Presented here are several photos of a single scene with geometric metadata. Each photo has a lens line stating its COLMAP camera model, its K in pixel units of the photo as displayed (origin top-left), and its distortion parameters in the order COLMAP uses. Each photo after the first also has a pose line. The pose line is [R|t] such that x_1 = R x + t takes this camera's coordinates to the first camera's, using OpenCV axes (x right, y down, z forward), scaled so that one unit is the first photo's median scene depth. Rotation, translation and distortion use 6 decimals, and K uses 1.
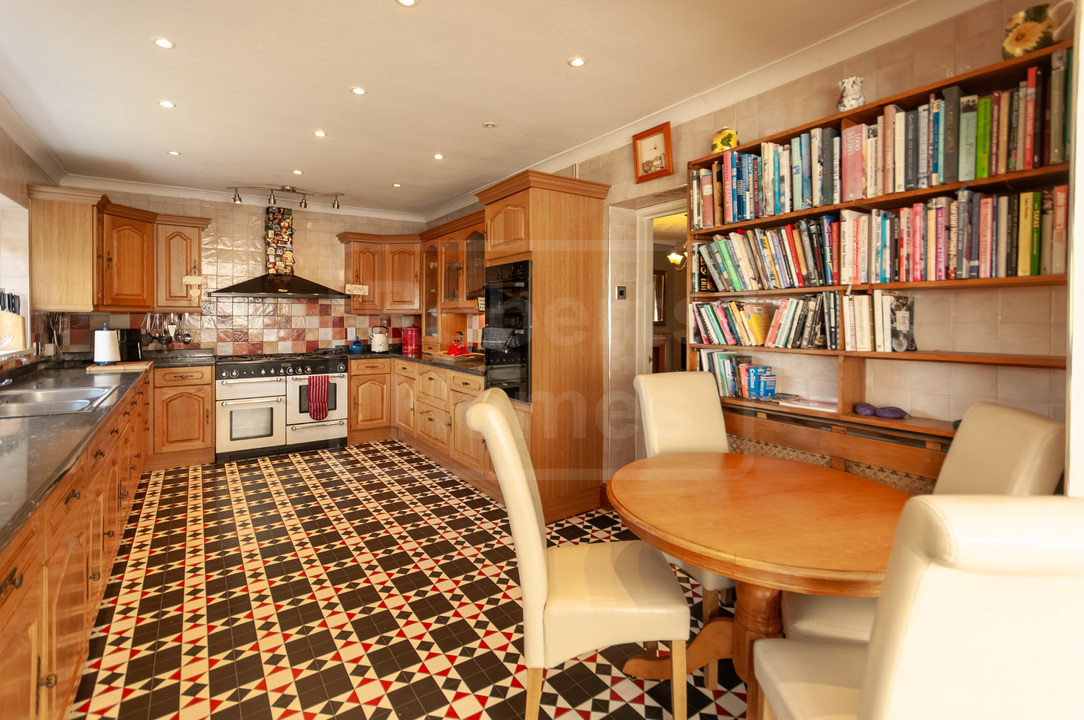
lens RADIAL K [[506.3, 0, 547.9], [0, 506.3, 306.2], [0, 0, 1]] dist [0.001466, 0.000472]
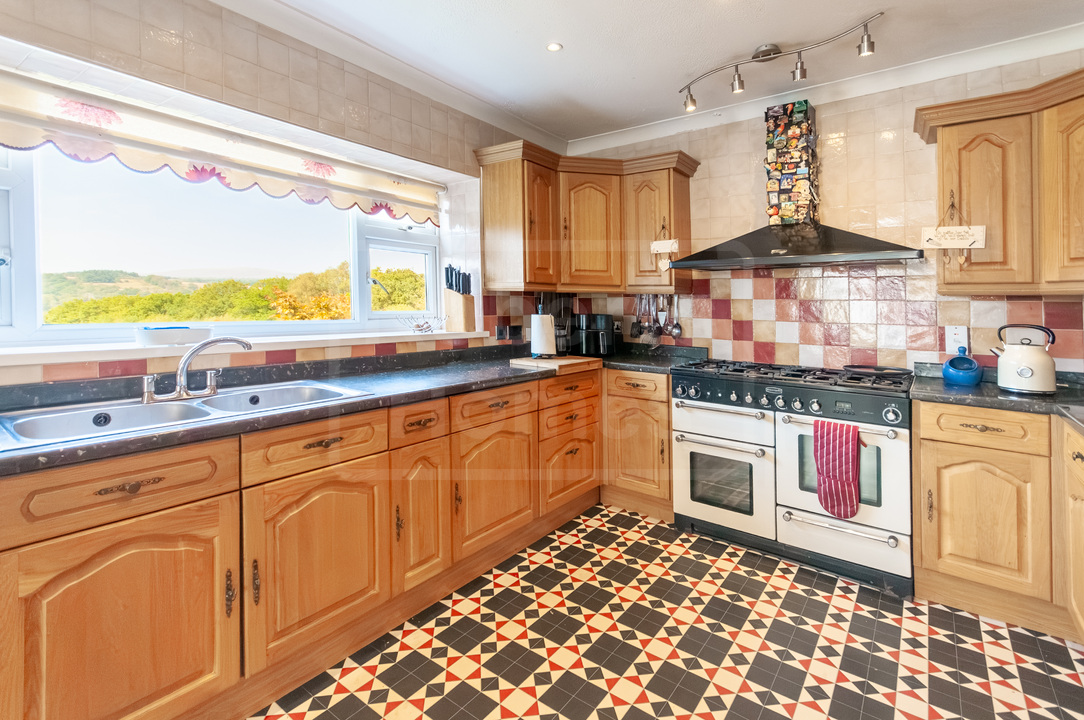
lens RADIAL K [[506.3, 0, 547.9], [0, 506.3, 306.2], [0, 0, 1]] dist [0.001466, 0.000472]
pose [[0.324518, 0.002390, -0.945877, -0.092886], [0.001537, 0.999994, 0.003054, 0.026056], [0.945878, -0.002444, 0.324512, 0.597054]]
